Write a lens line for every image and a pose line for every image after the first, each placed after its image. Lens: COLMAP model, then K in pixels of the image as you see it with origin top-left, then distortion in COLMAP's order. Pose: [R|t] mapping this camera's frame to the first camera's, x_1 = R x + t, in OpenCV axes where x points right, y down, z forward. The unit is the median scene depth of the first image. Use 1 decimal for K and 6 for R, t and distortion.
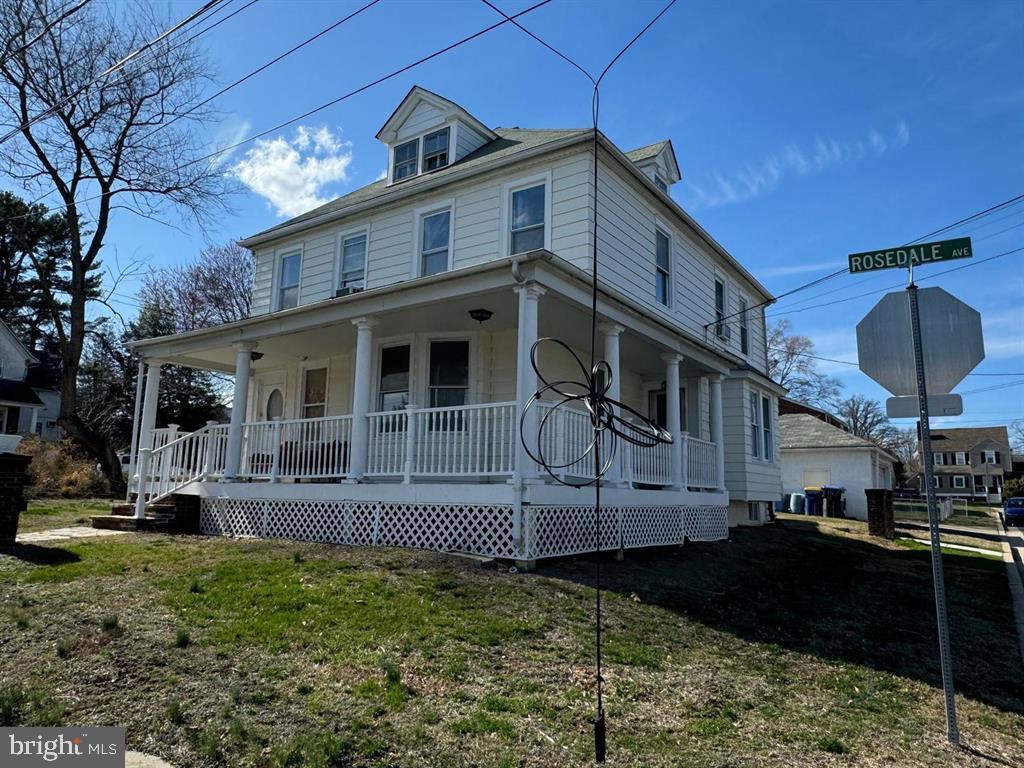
lens RADIAL K [[690.6, 0, 554.0], [0, 690.6, 380.5], [0, 0, 1]] dist [-0.003228, -0.006261]
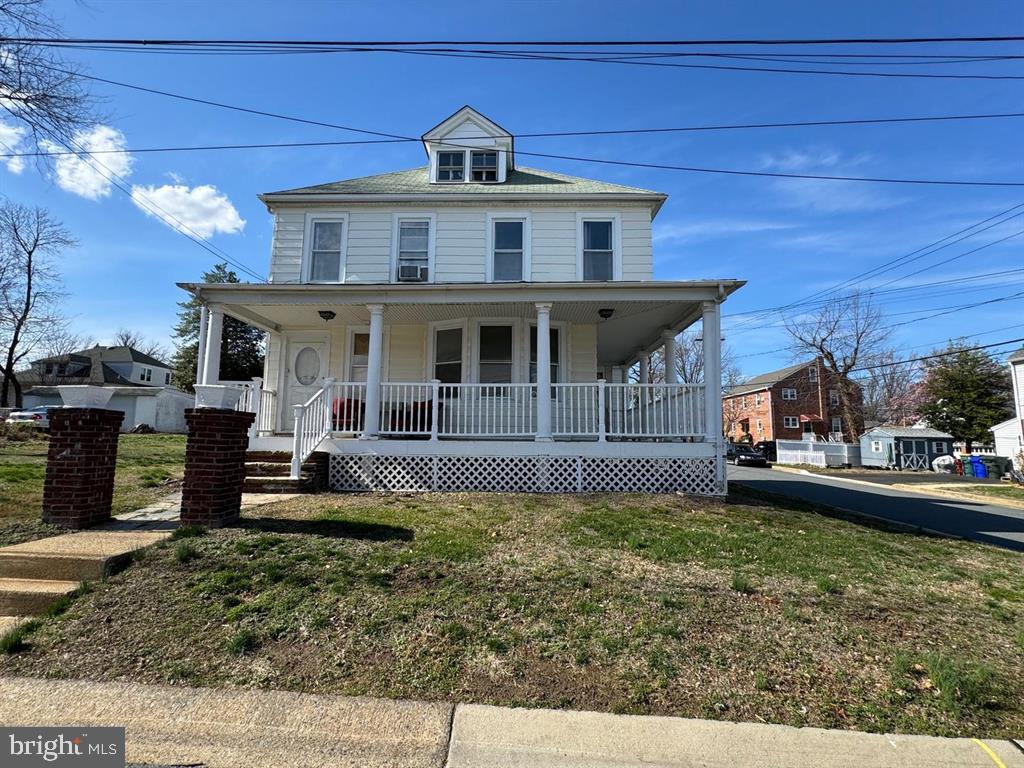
lens RADIAL K [[477.5, 0, 506.6], [0, 477.5, 385.8], [0, 0, 1]] dist [0.000814, 0.000343]
pose [[0.841943, 0.058458, 0.536390, -0.710094], [-0.084919, 0.996081, 0.024736, 0.033979], [-0.532841, -0.066376, 0.843608, 0.305313]]
